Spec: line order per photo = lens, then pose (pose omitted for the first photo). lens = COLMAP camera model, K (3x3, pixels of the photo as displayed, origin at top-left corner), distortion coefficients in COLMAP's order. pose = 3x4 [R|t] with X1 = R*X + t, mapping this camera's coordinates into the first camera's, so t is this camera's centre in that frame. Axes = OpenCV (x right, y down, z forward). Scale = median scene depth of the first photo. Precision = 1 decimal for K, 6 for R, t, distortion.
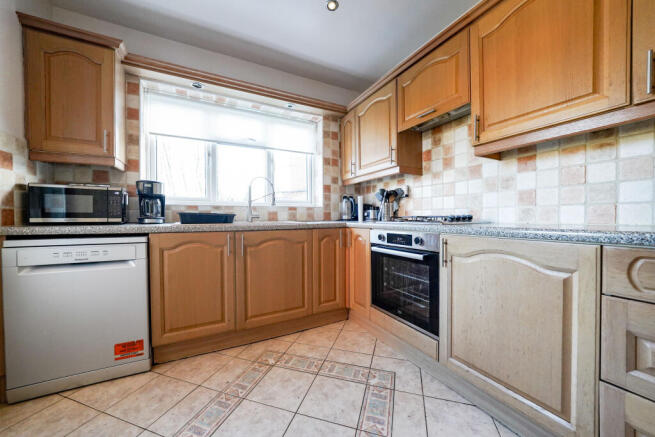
lens RADIAL K [[232.1, 0, 324.0], [0, 232.1, 218.4], [0, 0, 1]] dist [-0.000941, 0.000724]
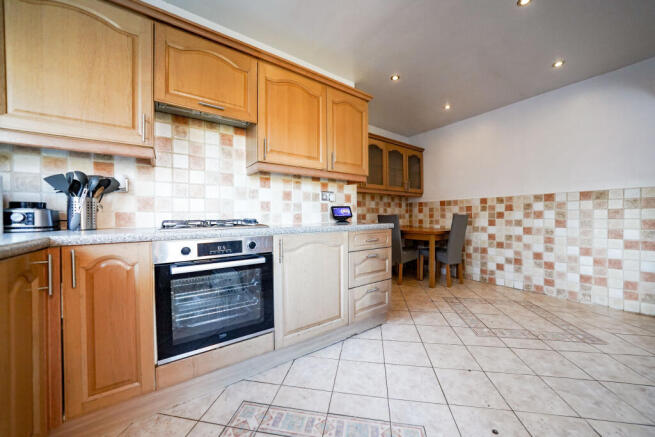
lens RADIAL K [[232.1, 0, 331.3], [0, 232.1, 217.6], [0, 0, 1]] dist [-0.000941, 0.000724]
pose [[-0.111754, 0.003310, 0.993730, -0.462264], [0.013094, 0.999913, -0.001858, -0.010499], [-0.993650, 0.012805, -0.111788, 0.594926]]
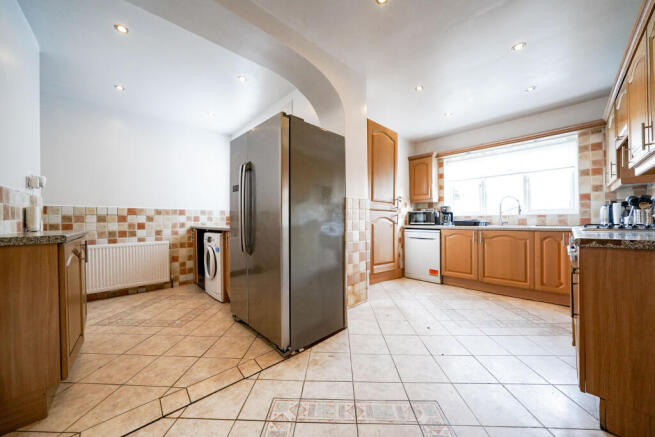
lens RADIAL K [[232.1, 0, 323.5], [0, 232.1, 220.3], [0, 0, 1]] dist [-0.000941, 0.000724]
pose [[0.260477, -0.001494, -0.965479, 1.083377], [-0.000193, 0.999999, -0.001600, -0.021160], [0.965480, 0.000603, 0.260477, -0.708346]]
